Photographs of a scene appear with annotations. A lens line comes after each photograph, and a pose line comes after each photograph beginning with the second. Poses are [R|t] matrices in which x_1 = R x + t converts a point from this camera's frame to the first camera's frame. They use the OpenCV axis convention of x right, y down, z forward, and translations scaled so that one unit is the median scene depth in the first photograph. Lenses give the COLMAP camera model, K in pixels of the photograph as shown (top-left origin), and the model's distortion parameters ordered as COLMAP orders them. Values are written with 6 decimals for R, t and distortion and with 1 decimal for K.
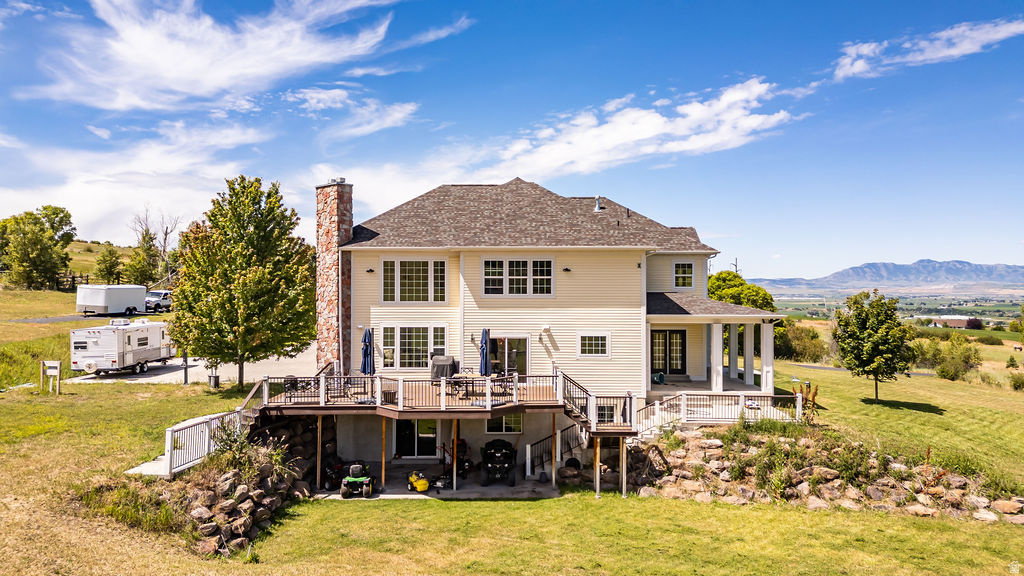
lens RADIAL K [[730.5, 0, 510.2], [0, 730.5, 298.6], [0, 0, 1]] dist [0.053695, -0.031872]
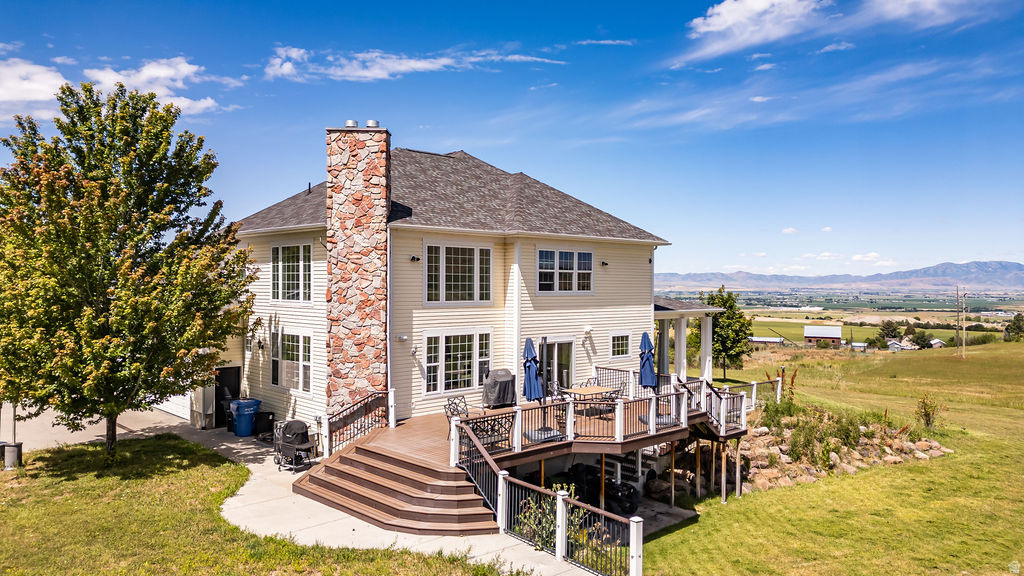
lens RADIAL K [[730.5, 0, 520.9], [0, 730.5, 312.5], [0, 0, 1]] dist [0.053695, -0.031872]
pose [[0.722487, -0.025551, 0.690912, -0.607155], [0.005305, 0.999492, 0.031415, -0.007733], [-0.691364, -0.019031, 0.722256, 0.412304]]
